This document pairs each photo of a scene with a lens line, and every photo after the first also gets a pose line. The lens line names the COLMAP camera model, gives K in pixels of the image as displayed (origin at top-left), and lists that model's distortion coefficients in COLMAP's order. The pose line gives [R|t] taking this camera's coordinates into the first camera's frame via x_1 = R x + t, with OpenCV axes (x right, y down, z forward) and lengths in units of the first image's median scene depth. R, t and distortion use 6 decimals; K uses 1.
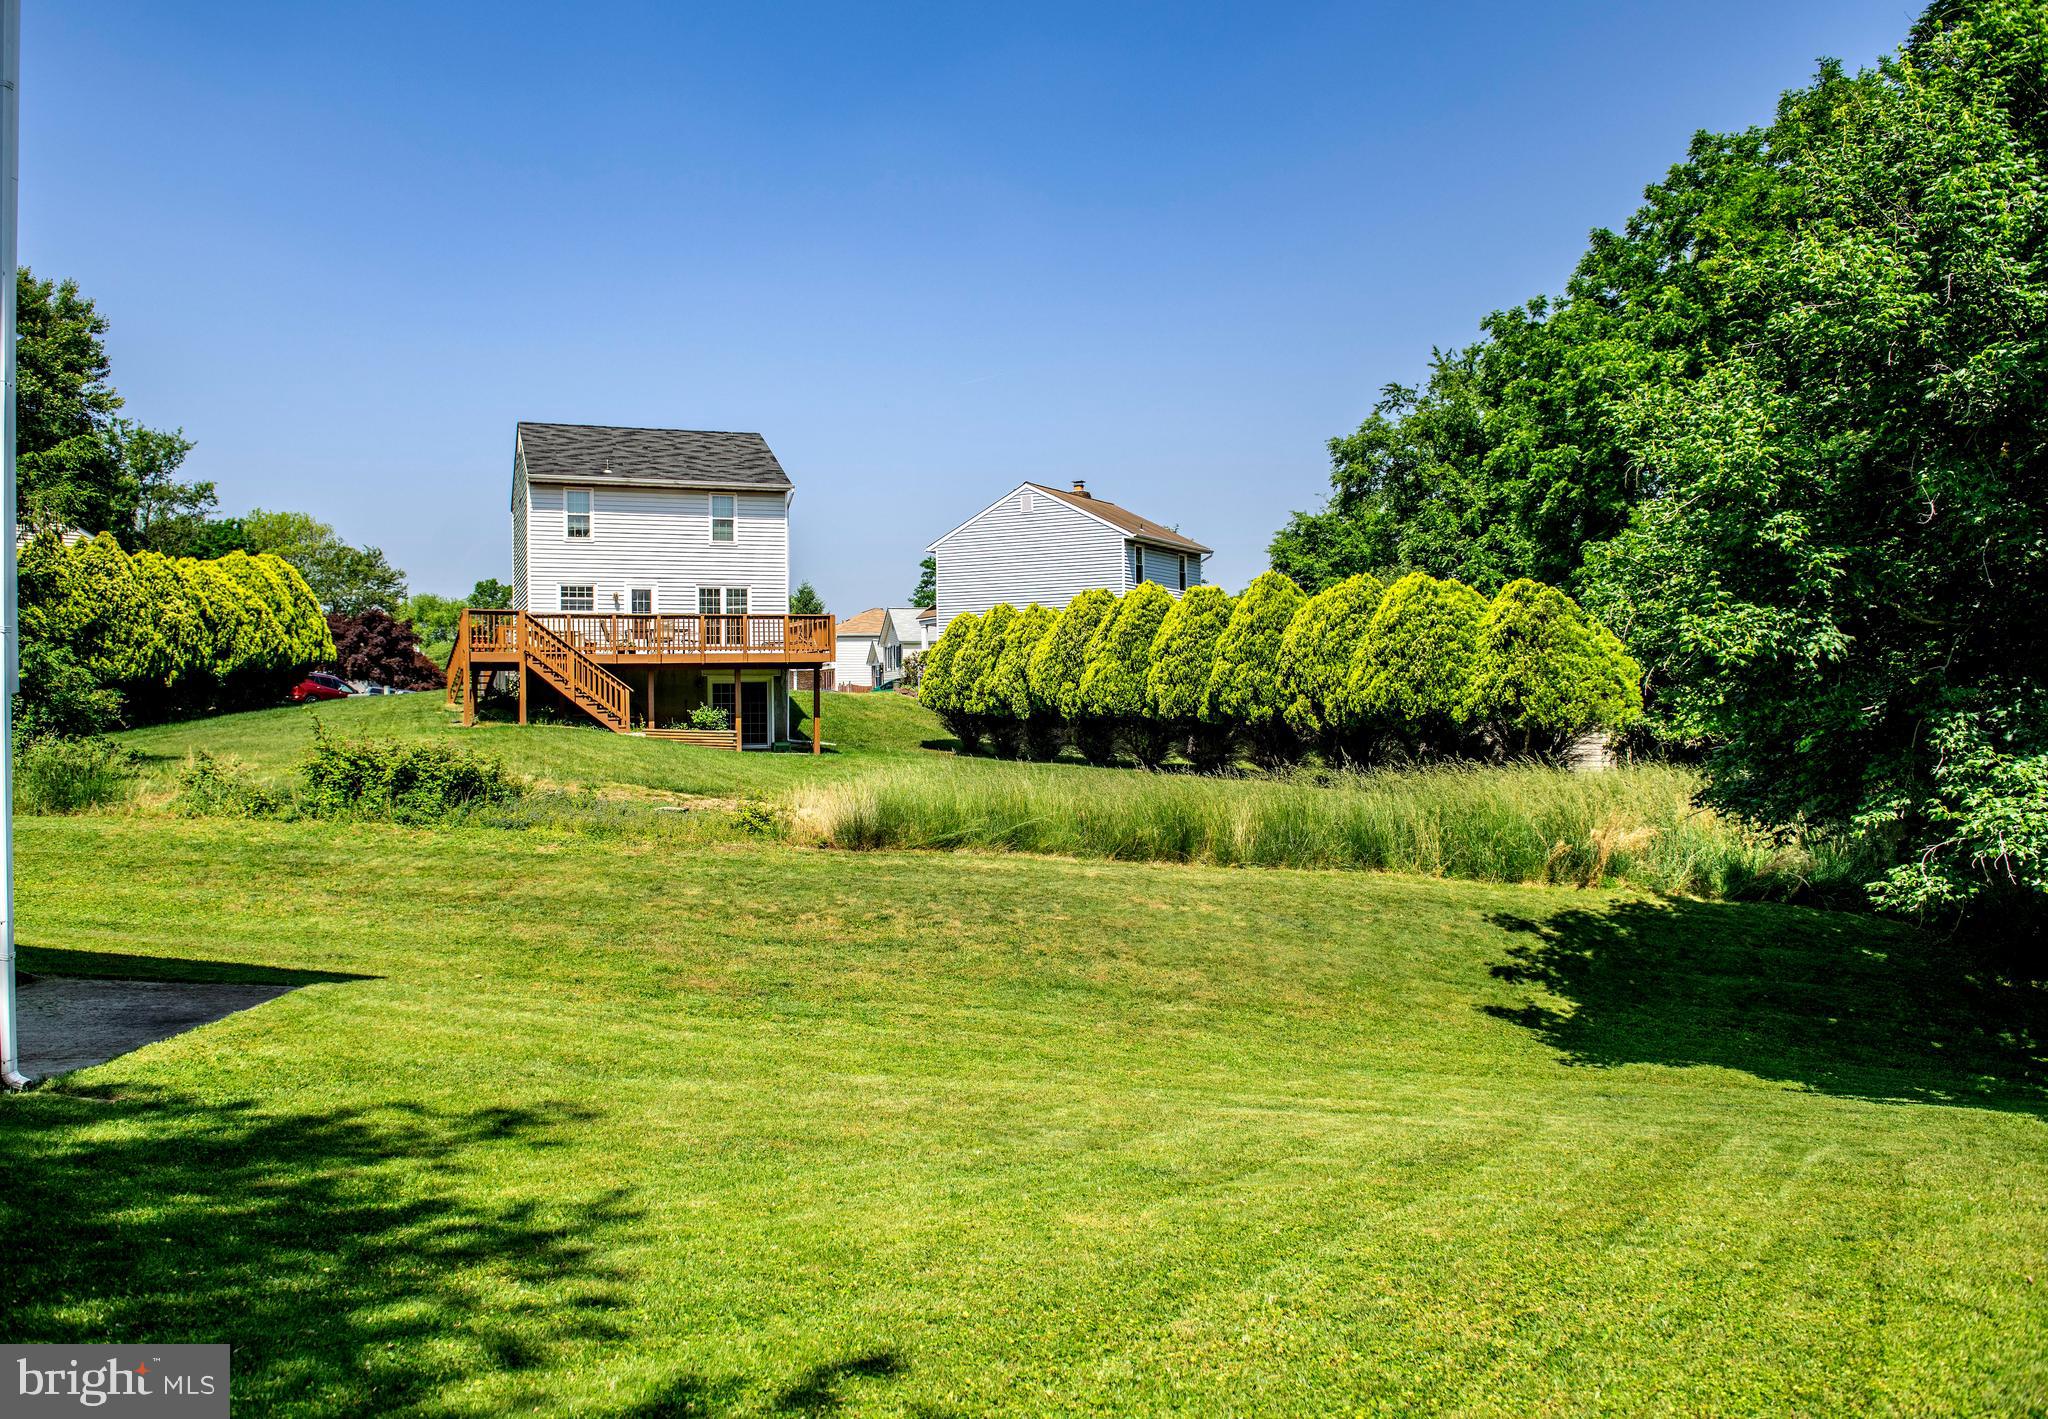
lens RADIAL K [[1520.2, 0, 982.5], [0, 1520.2, 700.7], [0, 0, 1]] dist [-0.046339, -0.005617]
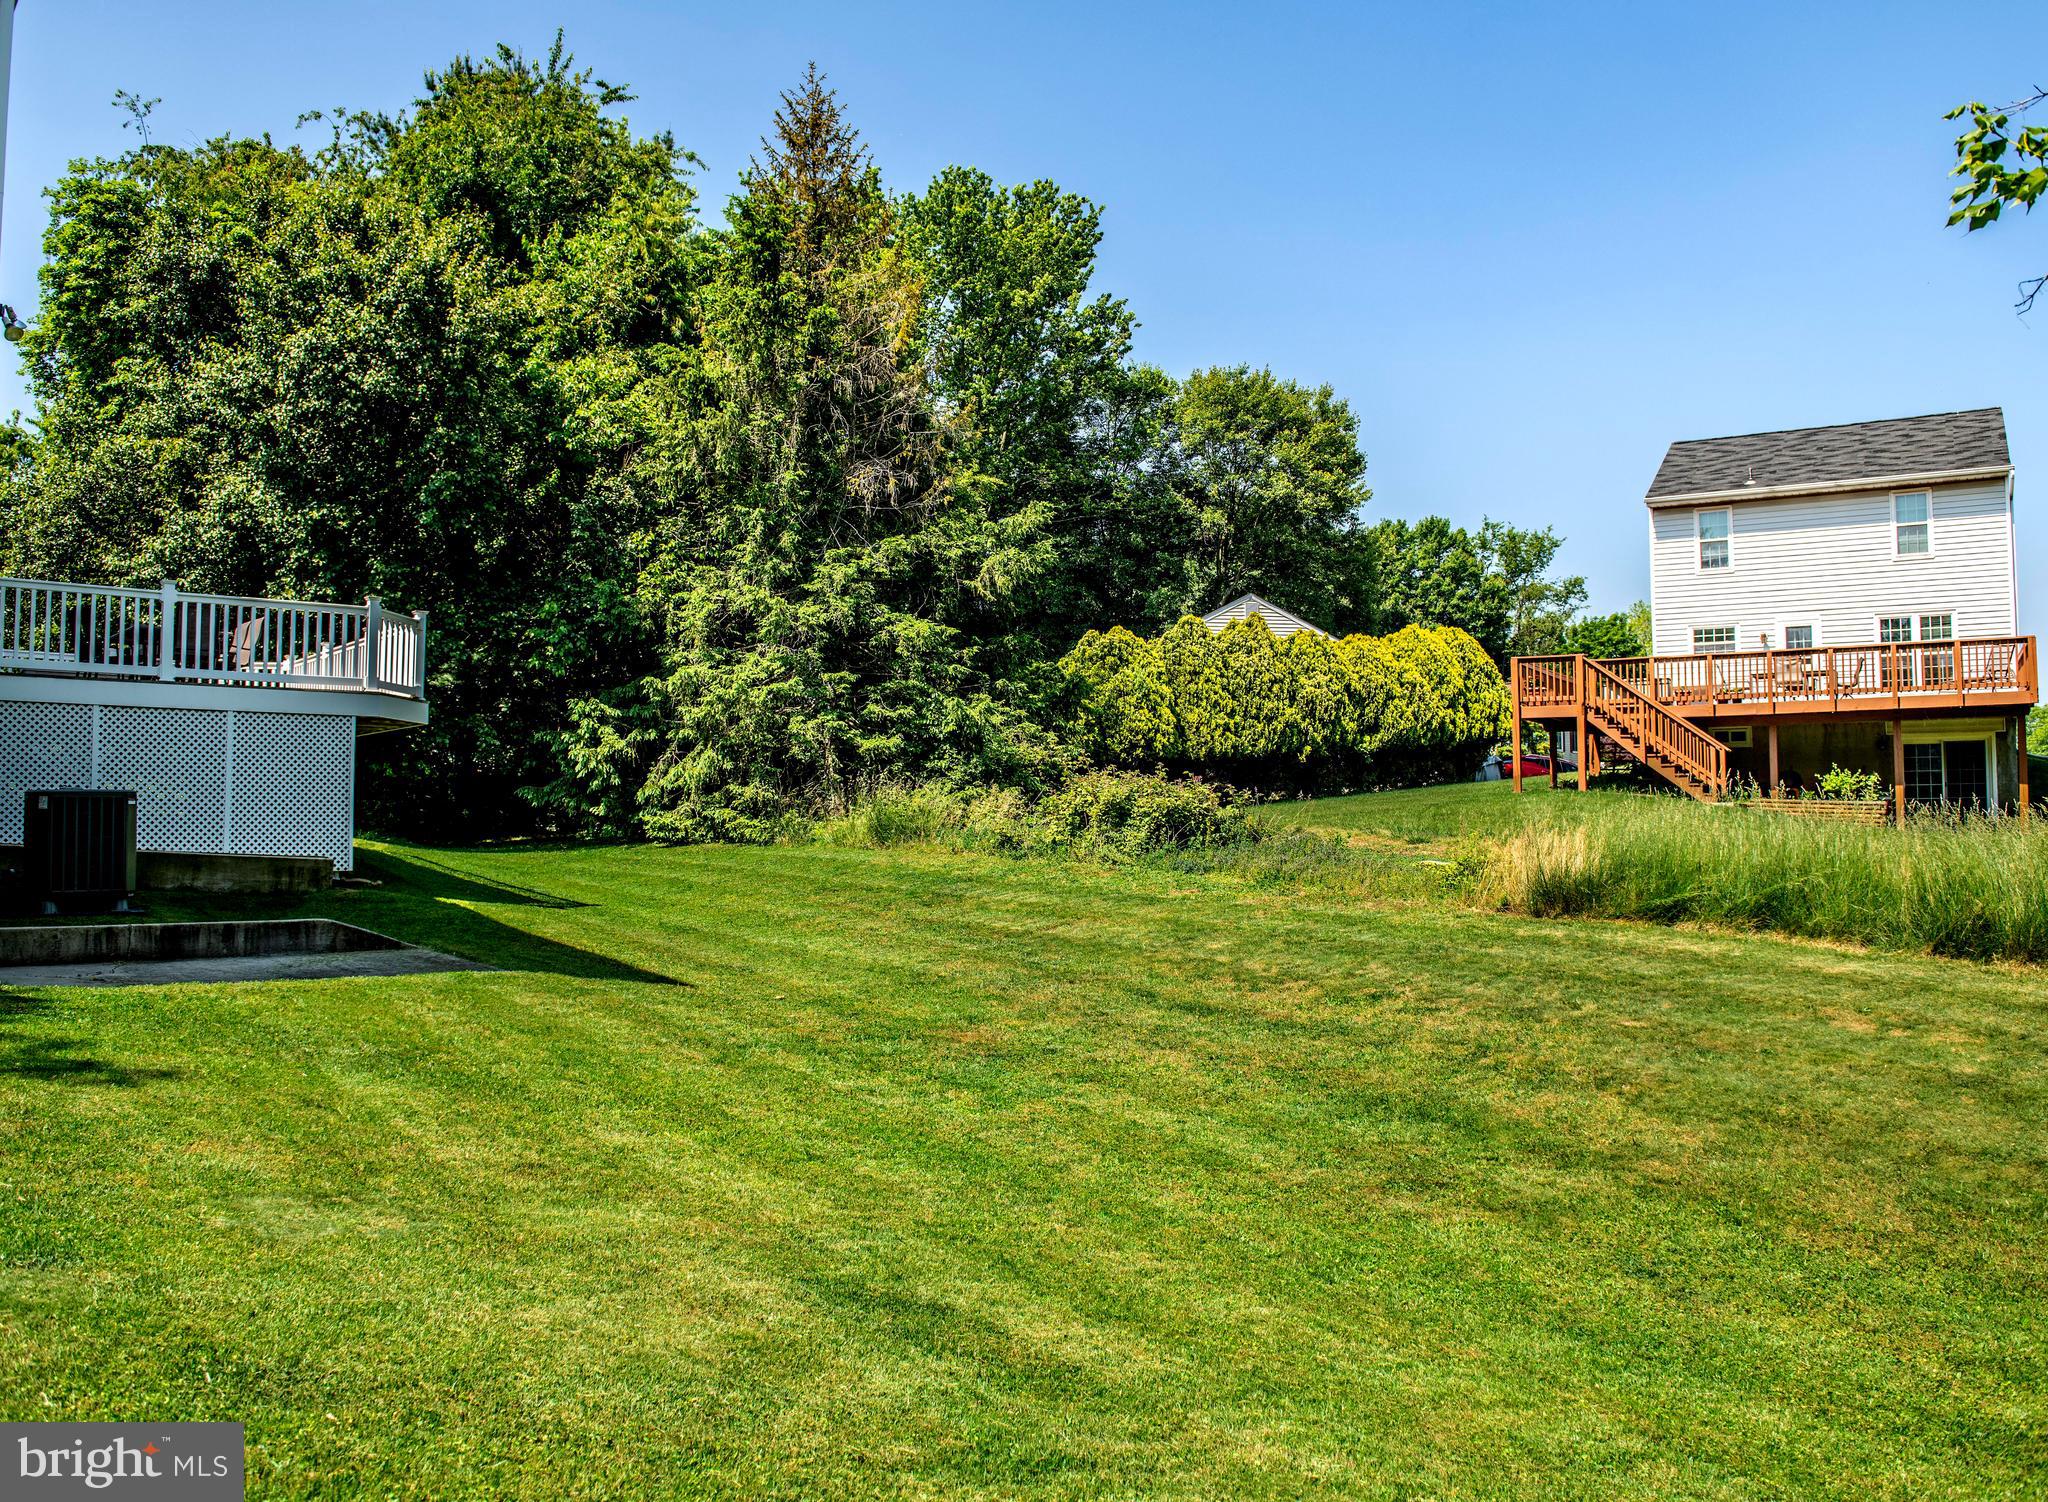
lens RADIAL K [[1628.7, 0, 1016.2], [0, 1628.7, 754.8], [0, 0, 1]] dist [-0.075943, 0.003042]
pose [[0.623274, -0.027859, -0.781508, 0.179917], [-0.004189, 0.999232, -0.038962, 0.029007], [0.781993, 0.027557, 0.622678, 0.188408]]
